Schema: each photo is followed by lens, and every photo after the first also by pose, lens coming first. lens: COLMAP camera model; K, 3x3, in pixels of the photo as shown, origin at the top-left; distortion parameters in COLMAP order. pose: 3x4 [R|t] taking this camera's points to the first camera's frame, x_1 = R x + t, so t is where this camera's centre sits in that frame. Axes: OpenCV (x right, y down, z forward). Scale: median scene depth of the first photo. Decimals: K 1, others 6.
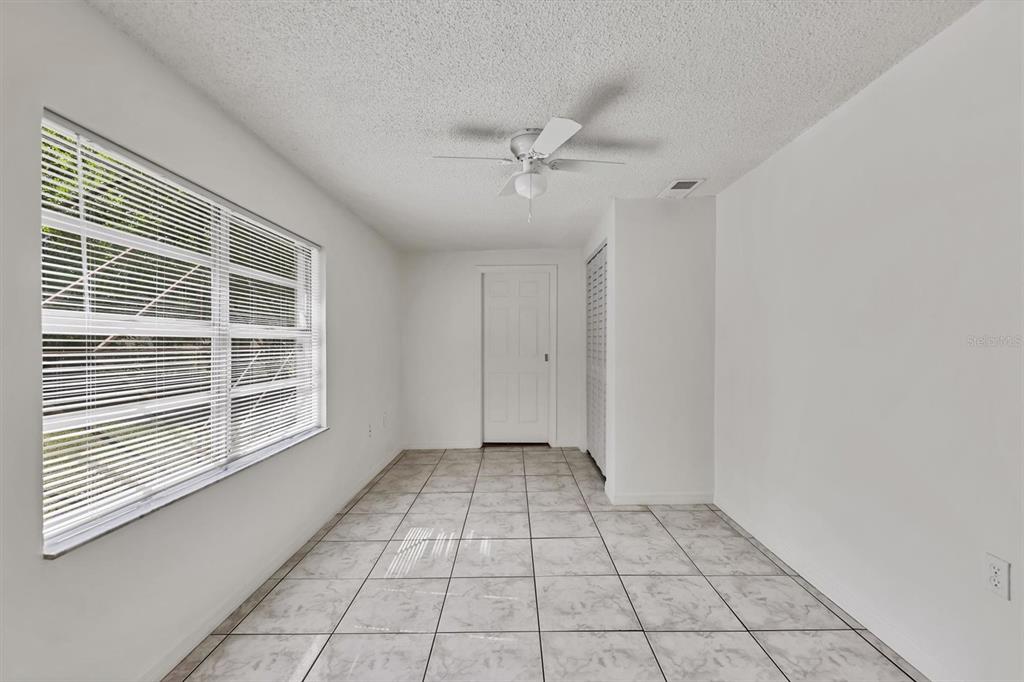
lens RADIAL K [[442.2, 0, 515.6], [0, 442.2, 344.8], [0, 0, 1]] dist [0.000081, -0.000859]
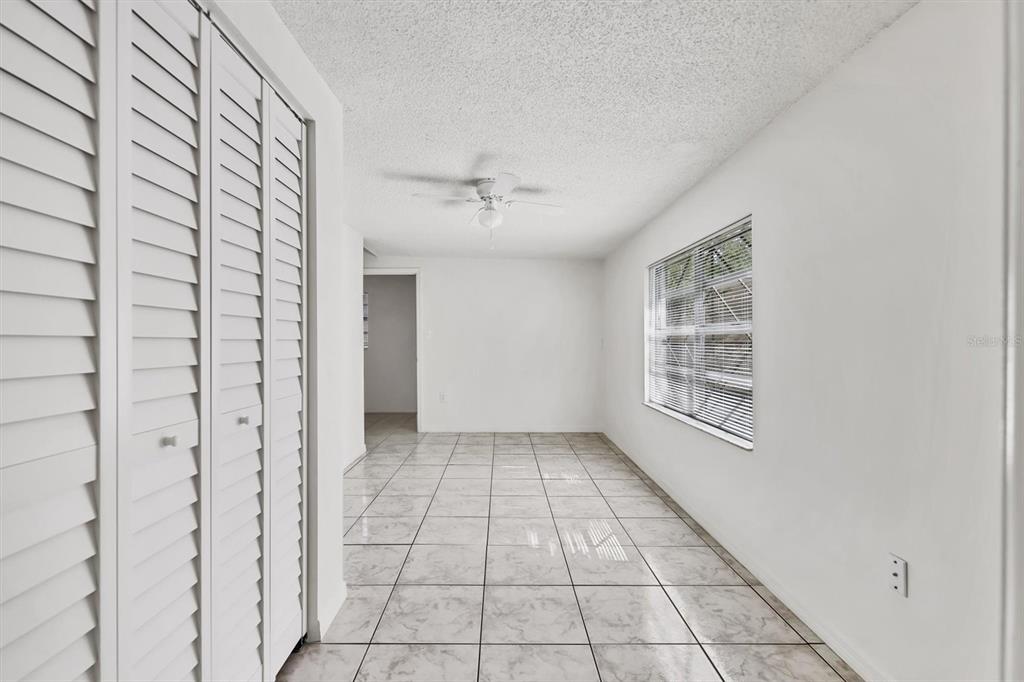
lens RADIAL K [[475.6, 0, 509.3], [0, 475.6, 344.2], [0, 0, 1]] dist [-0.003029, -0.000912]
pose [[-0.999973, 0.002060, -0.007084, -0.006684], [0.002006, 0.999969, 0.007614, 0.001322], [0.007099, 0.007599, -0.999946, 1.897476]]
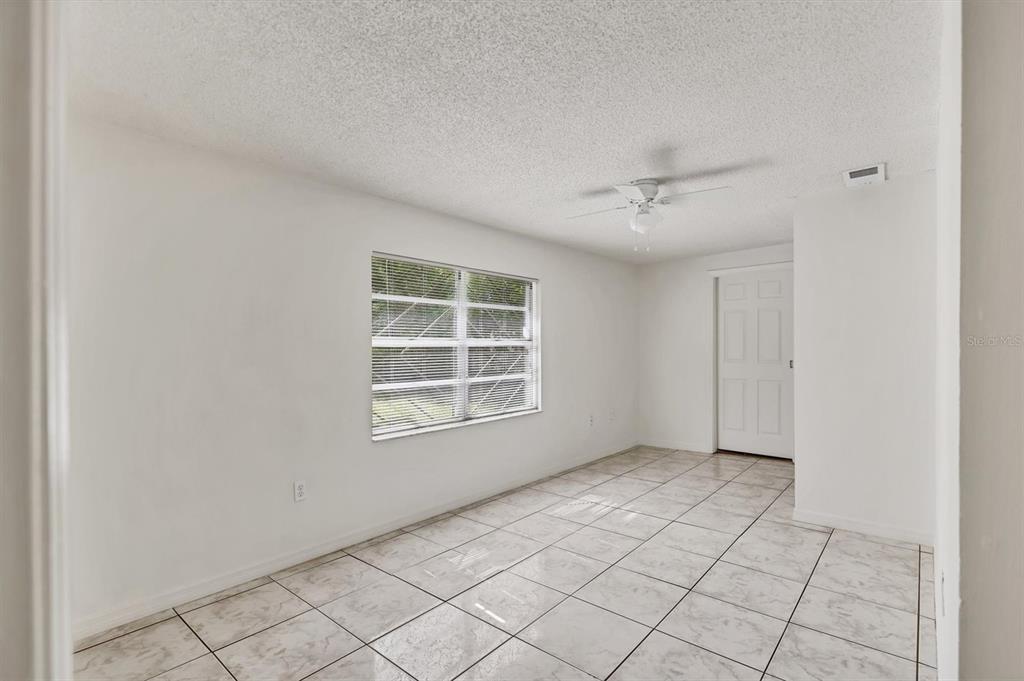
lens RADIAL K [[475.6, 0, 509.3], [0, 475.6, 343.7], [0, 0, 1]] dist [-0.003029, -0.000912]
pose [[0.758131, -0.005836, -0.652076, 0.486718], [0.000879, 0.999968, -0.007928, -0.009817], [0.652102, 0.005437, 0.758112, -0.197273]]
